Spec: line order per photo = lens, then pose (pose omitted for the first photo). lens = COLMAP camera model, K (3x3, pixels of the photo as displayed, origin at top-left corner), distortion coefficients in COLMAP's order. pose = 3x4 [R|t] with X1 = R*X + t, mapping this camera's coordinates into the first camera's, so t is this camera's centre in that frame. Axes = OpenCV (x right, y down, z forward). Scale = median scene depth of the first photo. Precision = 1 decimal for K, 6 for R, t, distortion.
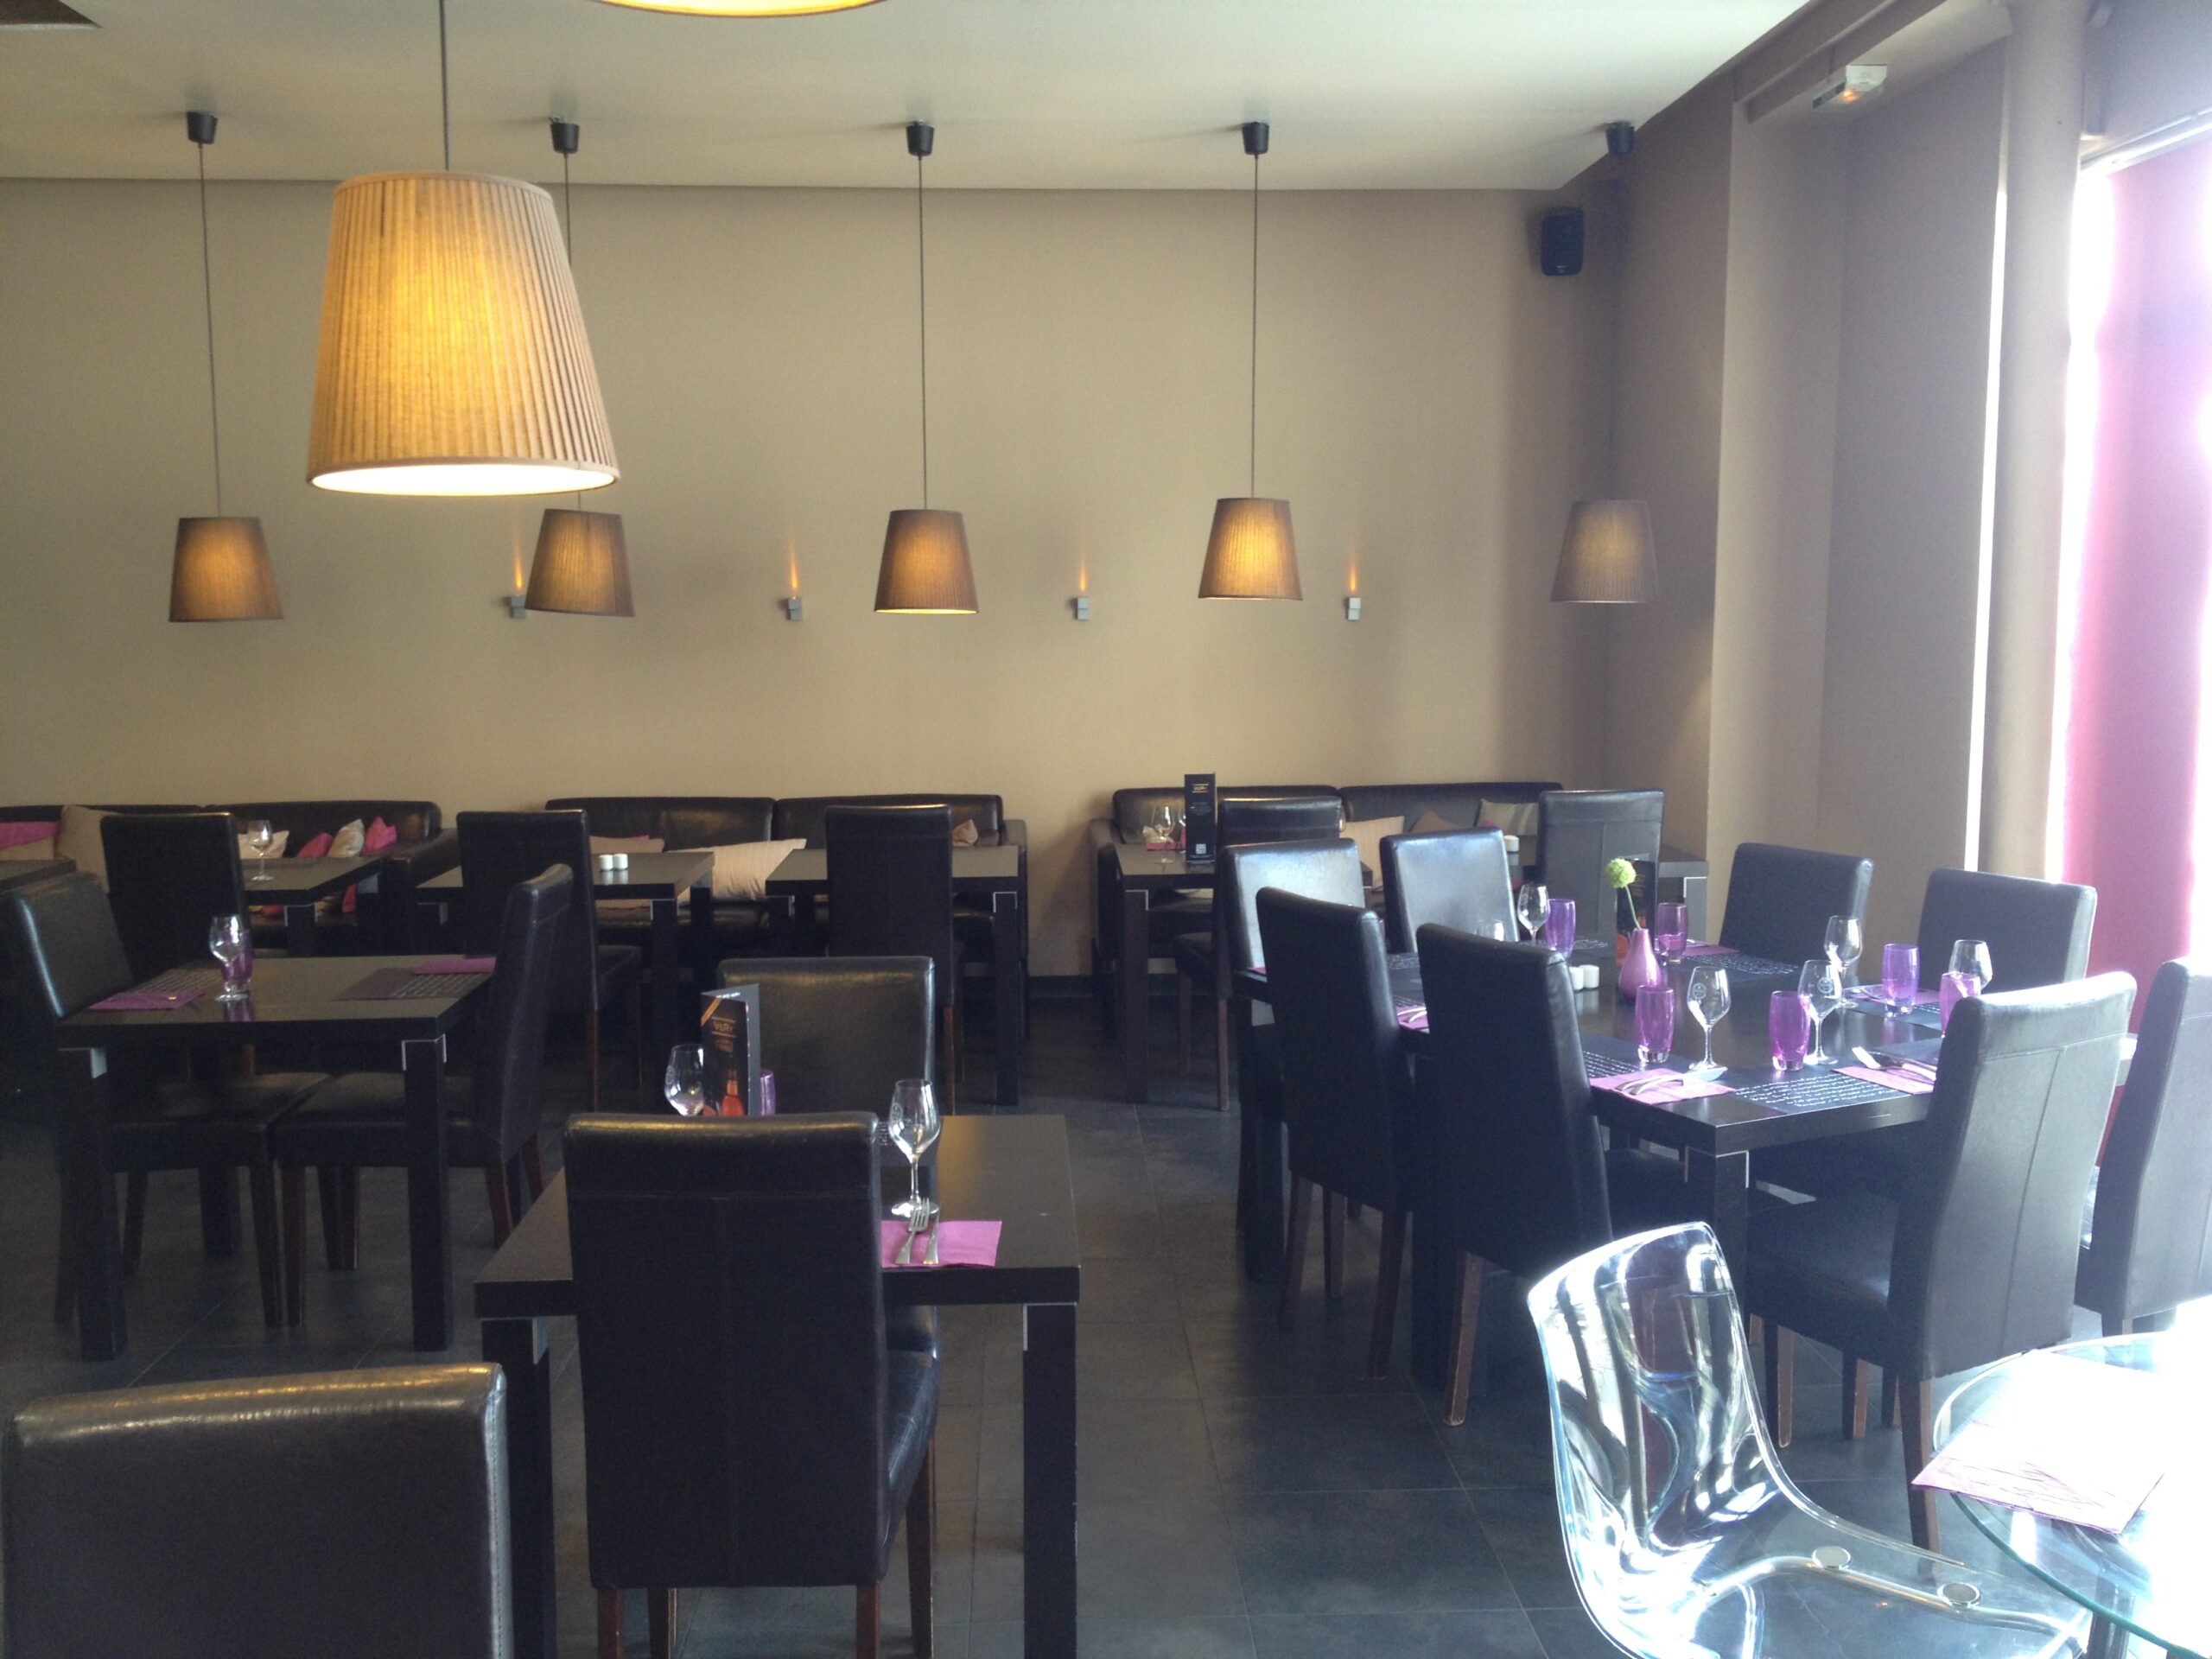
lens RADIAL K [[1964.2, 0, 1107.1], [0, 1964.2, 825.8], [0, 0, 1]] dist [0.076992, 0.002027]
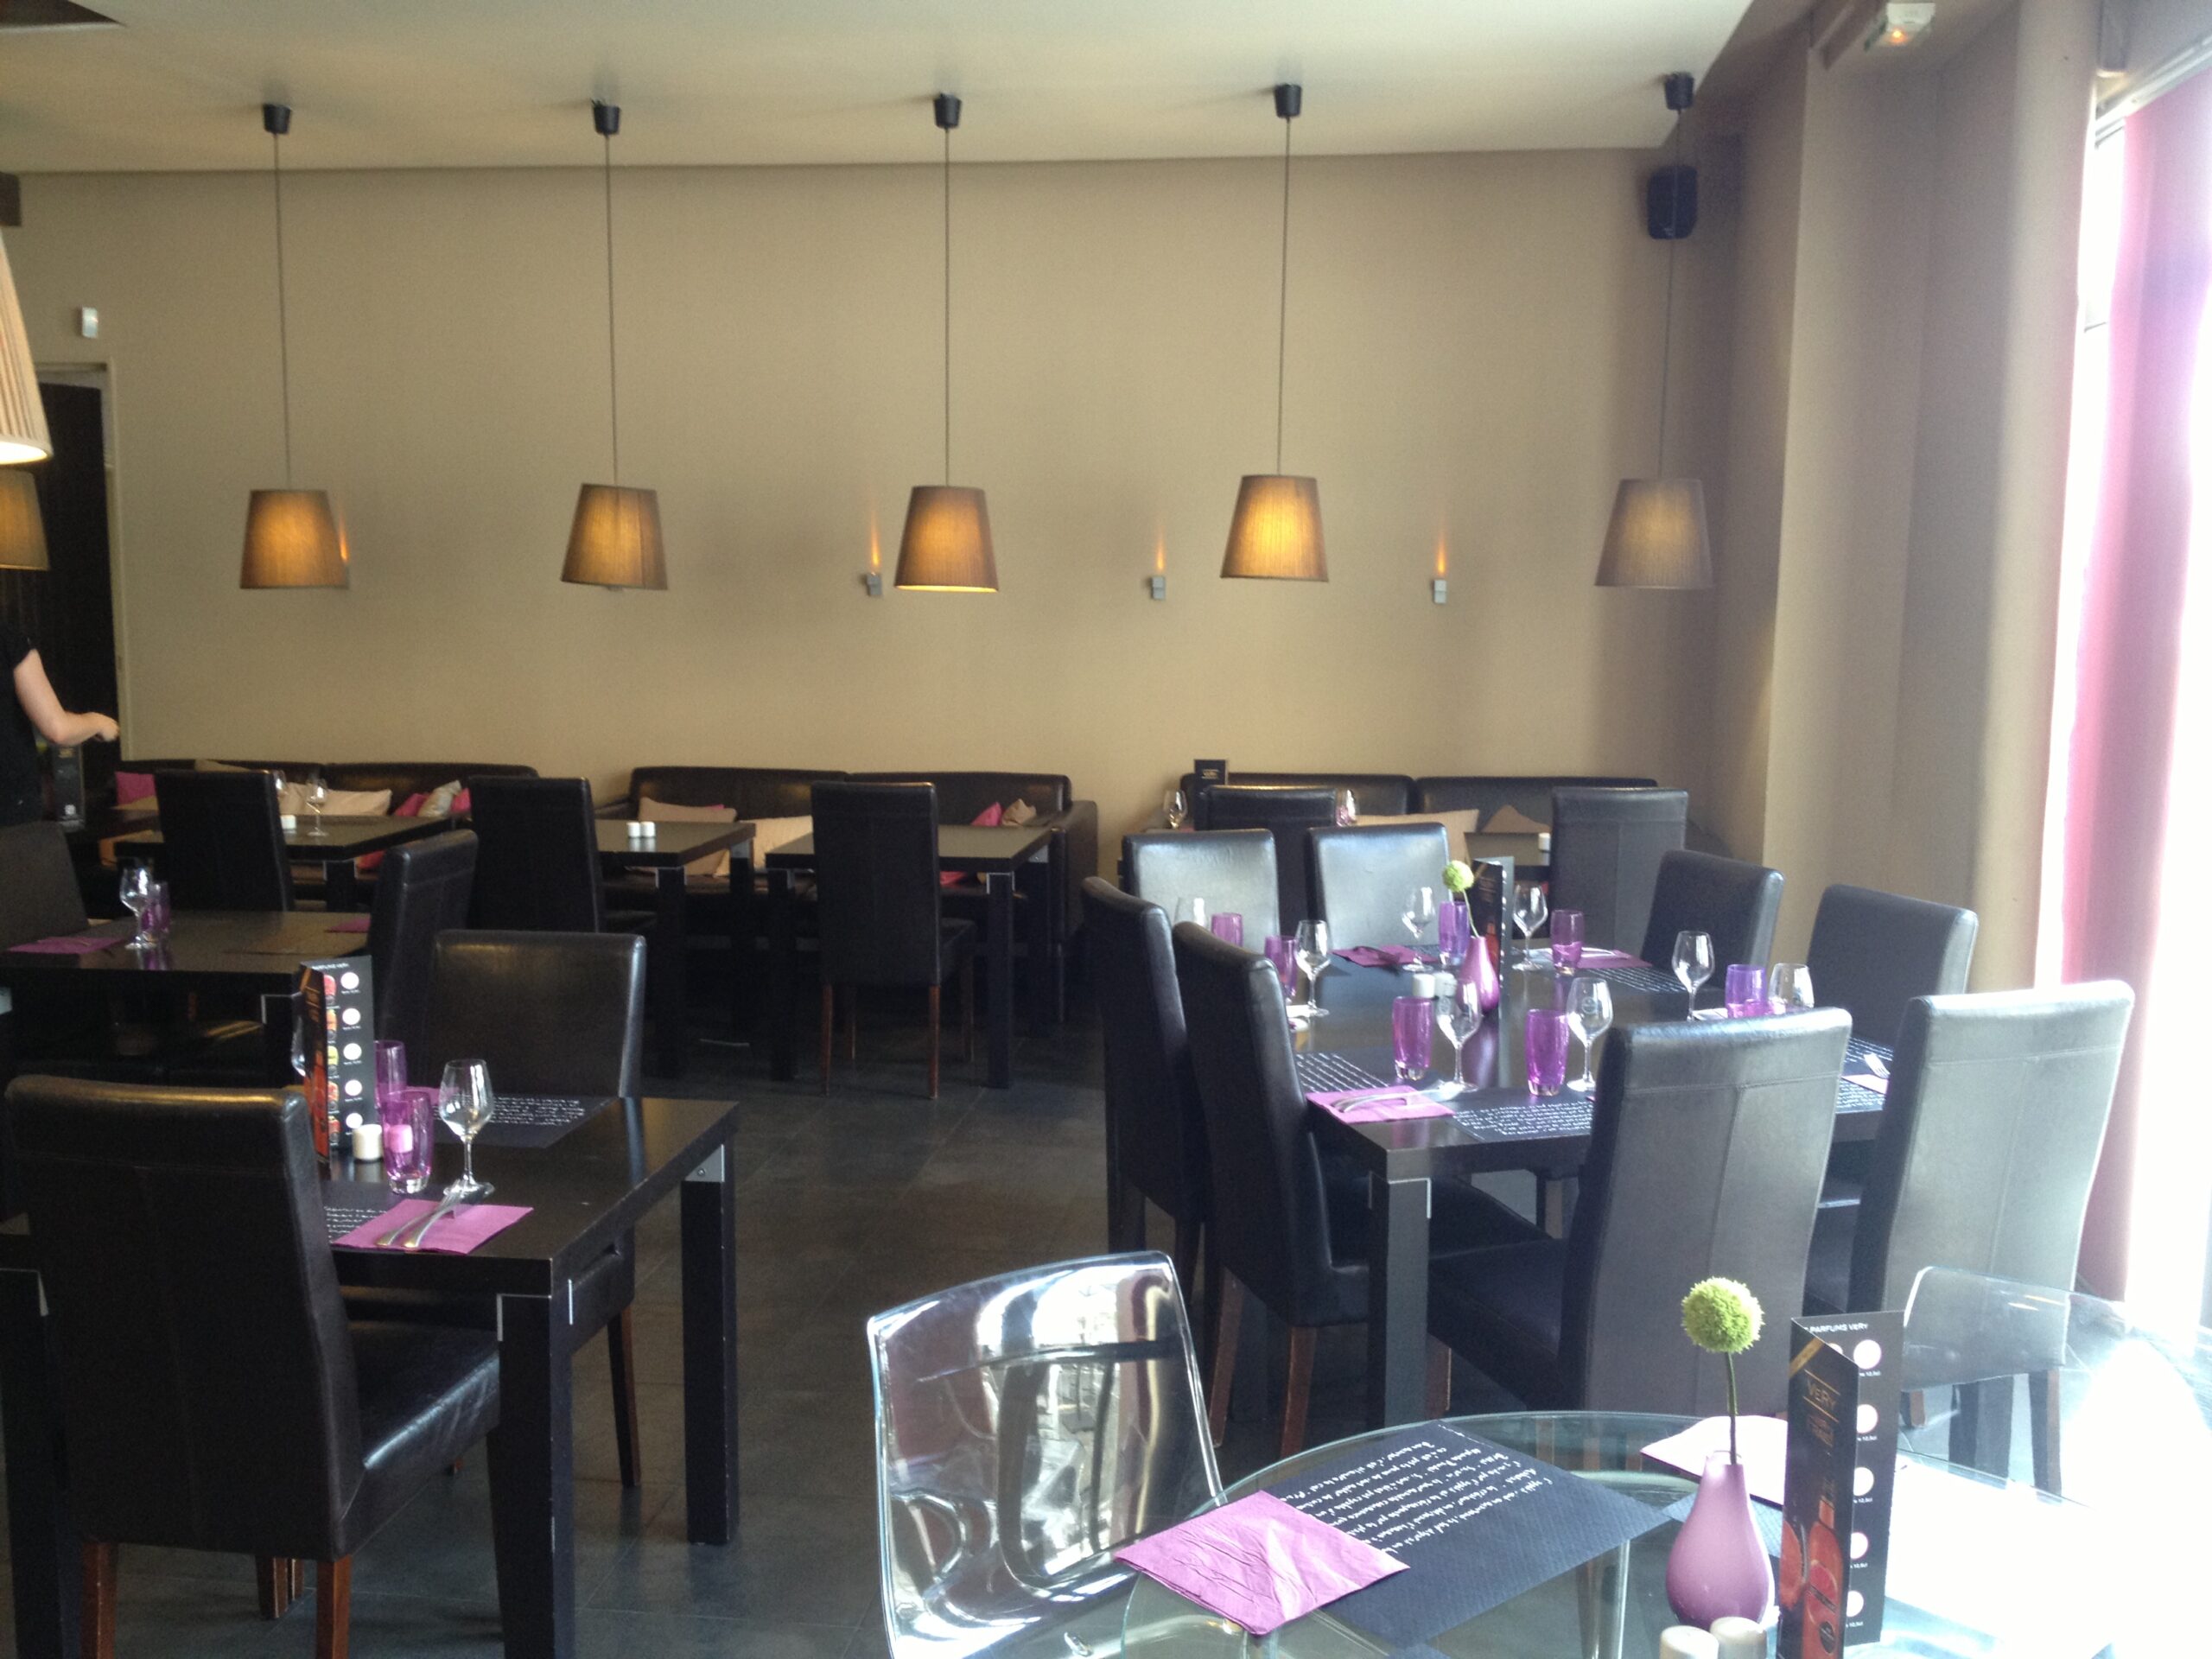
lens RADIAL K [[1964.2, 0, 1107.1], [0, 1964.2, 825.8], [0, 0, 1]] dist [0.076992, 0.002027]
pose [[0.986283, 0.032467, -0.161839, 0.155653], [-0.030775, 0.999442, 0.012950, -0.004430], [0.162170, -0.007792, 0.986732, 0.030448]]
